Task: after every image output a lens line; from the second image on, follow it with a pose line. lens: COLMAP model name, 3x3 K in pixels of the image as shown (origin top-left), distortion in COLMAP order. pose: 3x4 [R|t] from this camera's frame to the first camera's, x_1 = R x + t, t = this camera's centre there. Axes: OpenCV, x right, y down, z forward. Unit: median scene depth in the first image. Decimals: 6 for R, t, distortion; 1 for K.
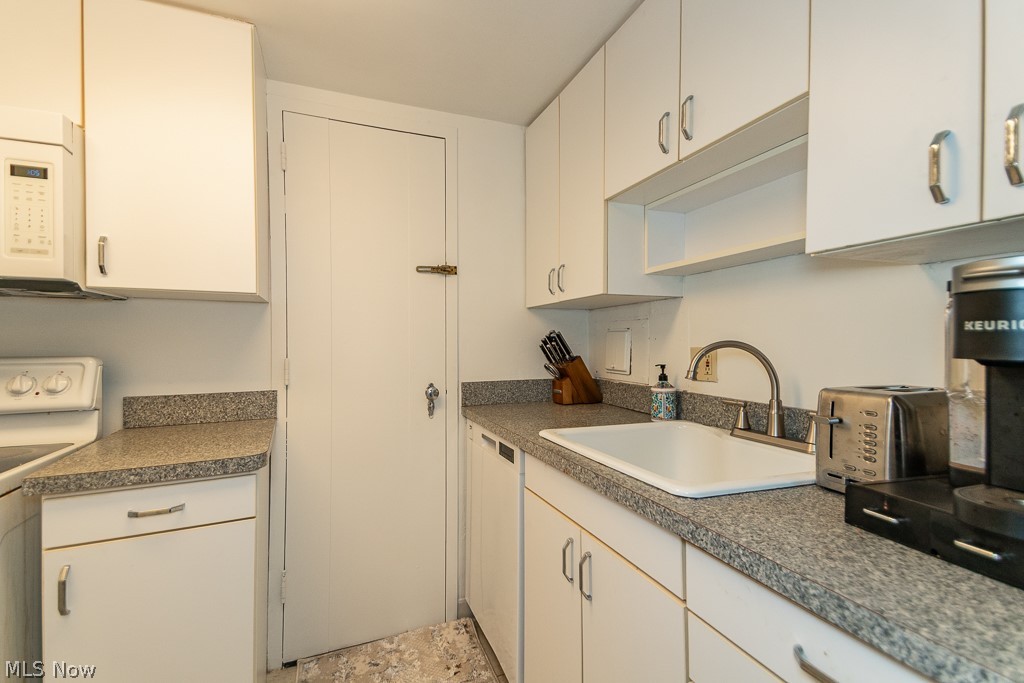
lens RADIAL K [[469.6, 0, 519.7], [0, 469.6, 343.2], [0, 0, 1]] dist [0.052276, -0.015853]
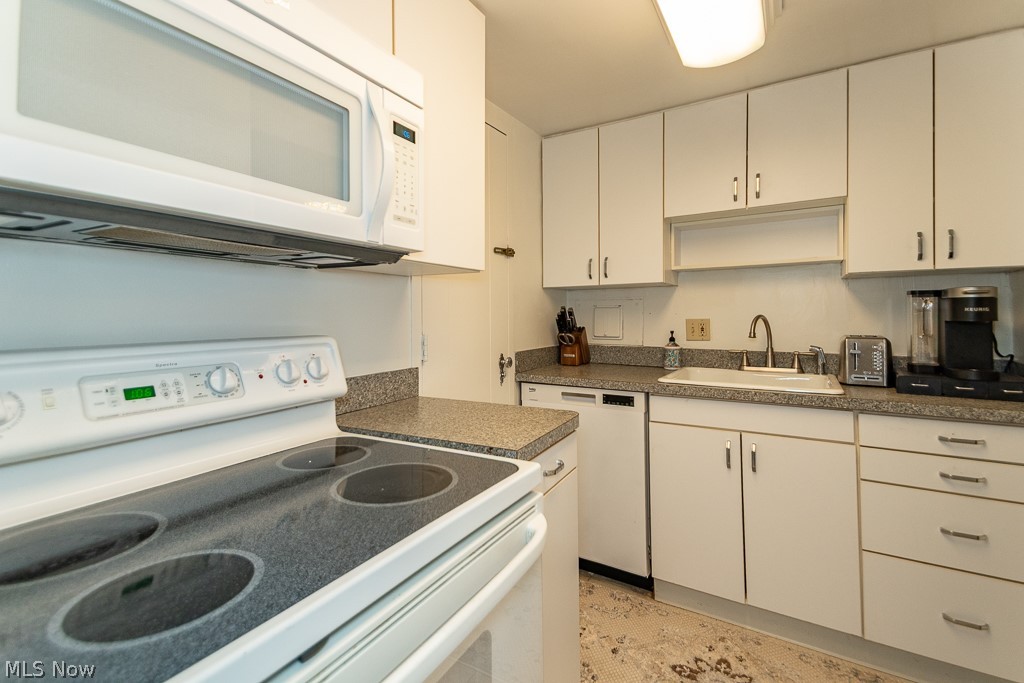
lens RADIAL K [[469.6, 0, 517.8], [0, 469.6, 313.8], [0, 0, 1]] dist [0.052276, -0.015853]
pose [[0.793750, -0.001999, 0.608241, -1.102832], [0.005497, 0.999977, -0.003888, -0.005649], [-0.608219, 0.006430, 0.793743, 0.132989]]
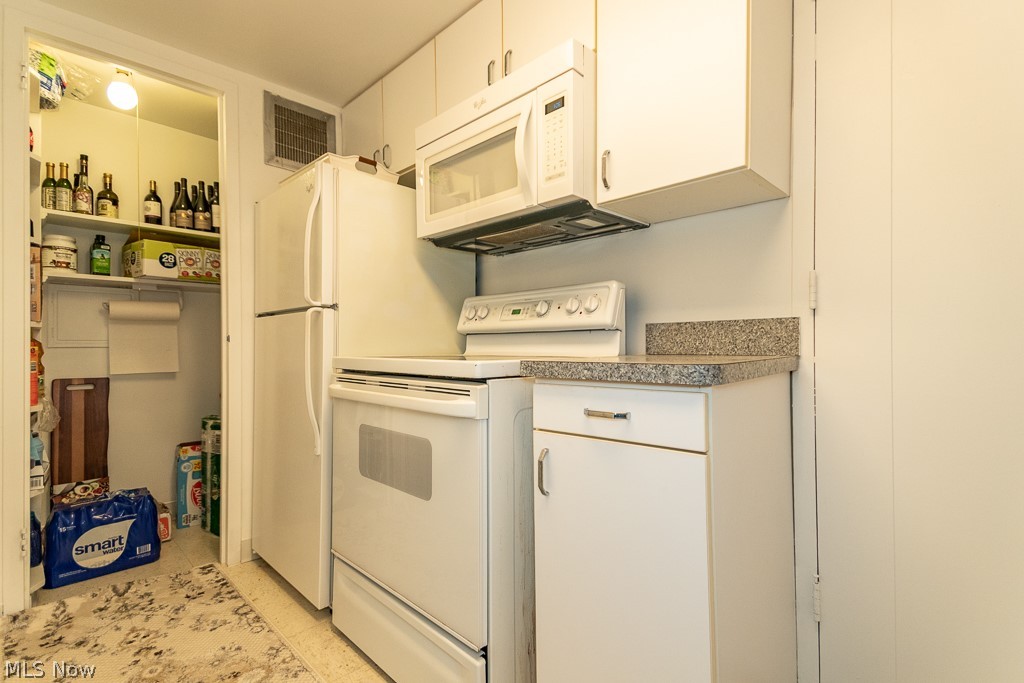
lens RADIAL K [[469.6, 0, 512.8], [0, 469.6, 344.0], [0, 0, 1]] dist [0.052276, -0.015853]
pose [[0.385437, -0.001759, -0.922732, -0.015865], [0.001947, 0.999998, -0.001094, 0.165073], [0.922732, -0.001375, 0.385440, 0.384358]]
